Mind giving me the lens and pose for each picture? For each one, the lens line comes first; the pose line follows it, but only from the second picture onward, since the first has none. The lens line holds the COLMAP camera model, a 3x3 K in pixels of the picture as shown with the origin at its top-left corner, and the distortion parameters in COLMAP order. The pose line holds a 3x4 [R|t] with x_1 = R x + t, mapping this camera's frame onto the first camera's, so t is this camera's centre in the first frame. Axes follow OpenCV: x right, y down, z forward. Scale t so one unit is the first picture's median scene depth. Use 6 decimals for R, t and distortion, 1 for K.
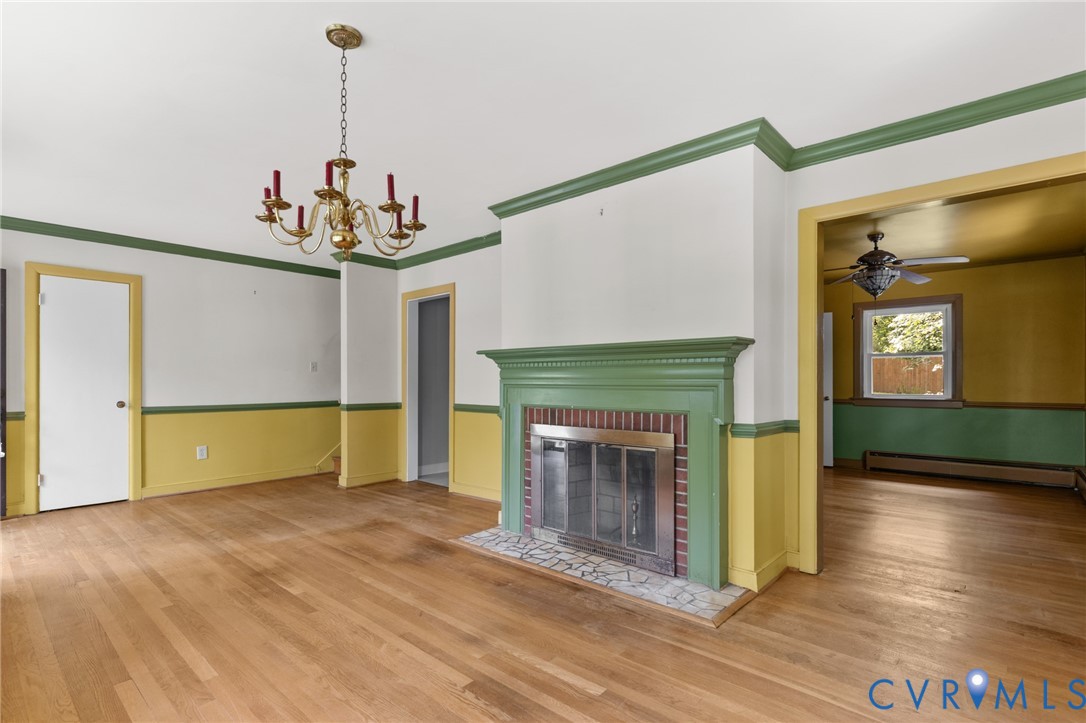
lens RADIAL K [[516.0, 0, 531.1], [0, 516.0, 380.6], [0, 0, 1]] dist [0.004075, -0.001542]
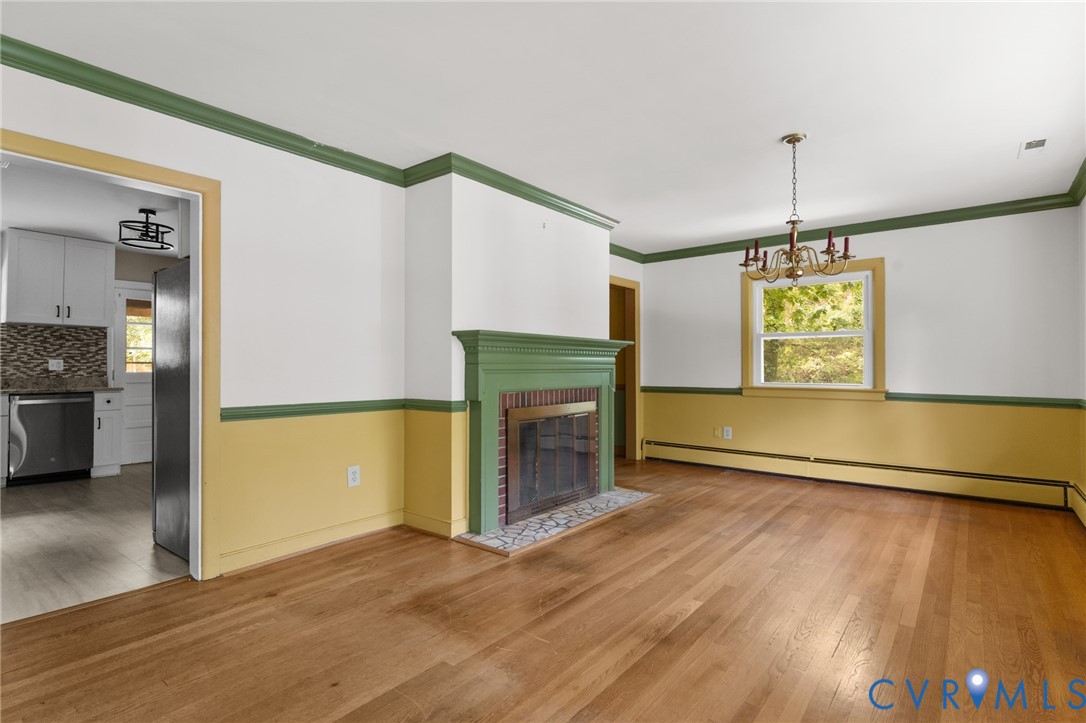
lens RADIAL K [[516.0, 0, 560.9], [0, 516.0, 365.3], [0, 0, 1]] dist [0.004075, -0.001542]
pose [[-0.056476, 0.000717, 0.998404, -1.117485], [-0.001205, 0.999999, -0.000786, 0.000444], [-0.998403, -0.001248, -0.056475, 1.080069]]
